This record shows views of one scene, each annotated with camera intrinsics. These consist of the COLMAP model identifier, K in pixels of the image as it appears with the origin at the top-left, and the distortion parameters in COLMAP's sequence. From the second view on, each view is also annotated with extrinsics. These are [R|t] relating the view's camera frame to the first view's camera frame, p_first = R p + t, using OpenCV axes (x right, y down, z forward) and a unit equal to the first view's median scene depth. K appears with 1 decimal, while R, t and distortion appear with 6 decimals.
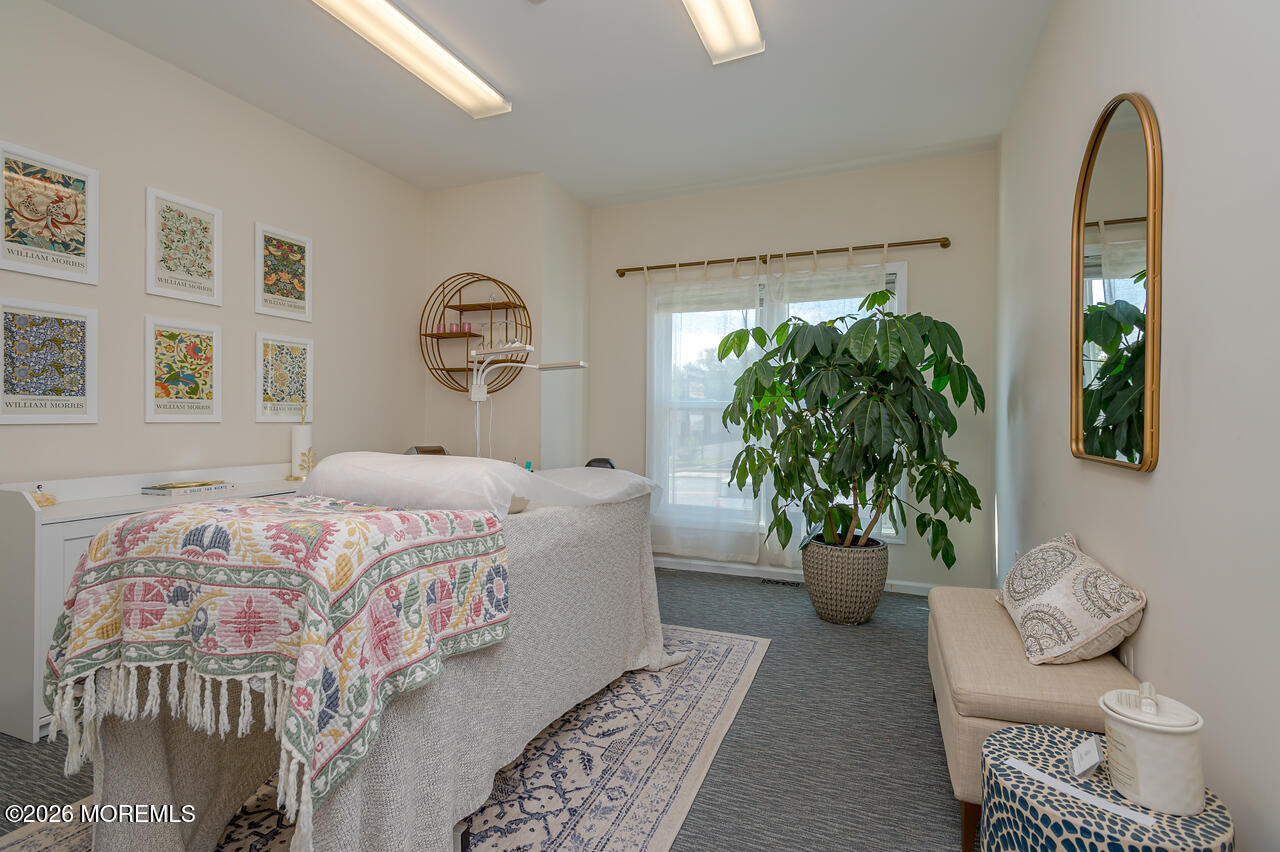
lens RADIAL K [[613.1, 0, 640.2], [0, 613.1, 421.2], [0, 0, 1]] dist [0.019183, 0.000117]
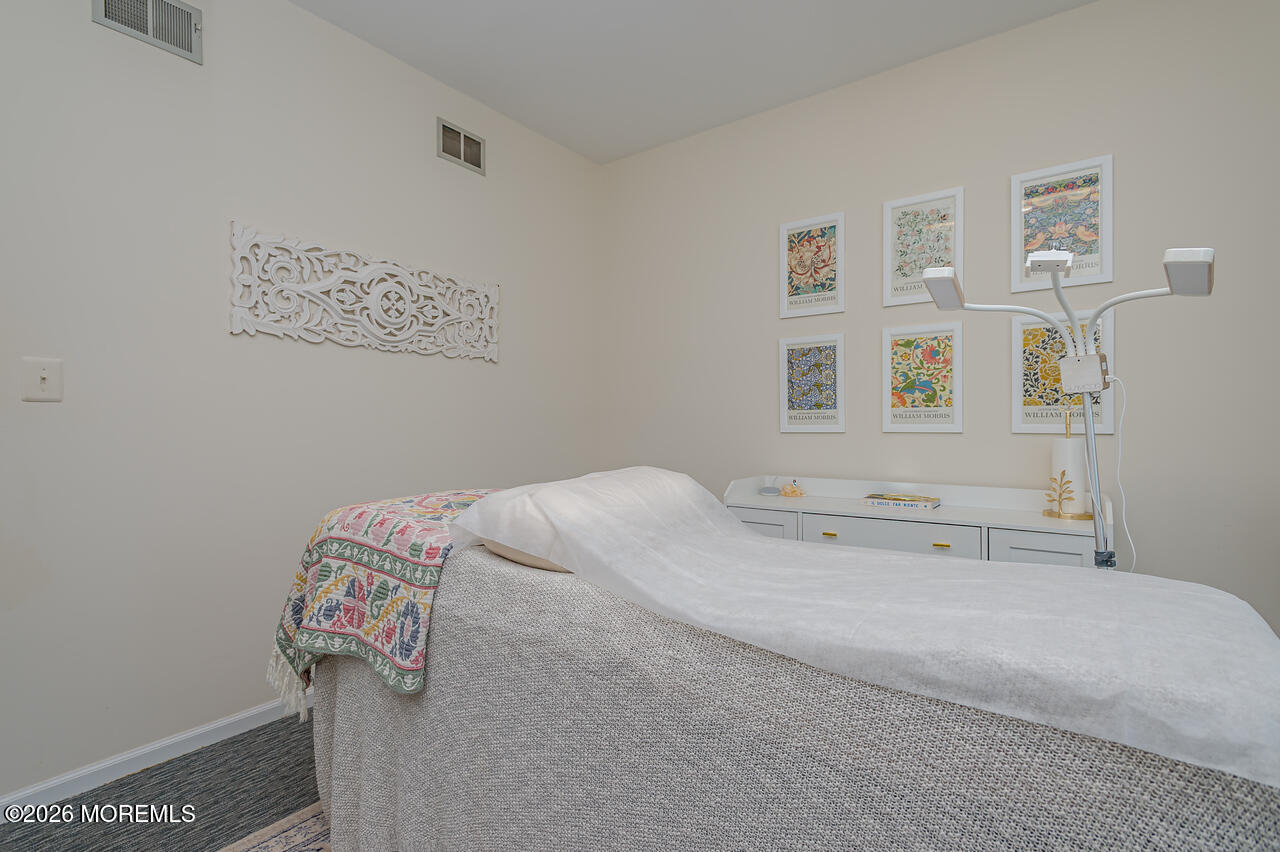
lens RADIAL K [[613.1, 0, 640.8], [0, 613.1, 423.3], [0, 0, 1]] dist [0.019183, 0.000117]
pose [[-0.251583, -0.005237, -0.967822, 0.293900], [-0.003757, 0.999983, -0.004434, -0.006290], [0.967828, 0.002521, -0.251598, 0.868278]]
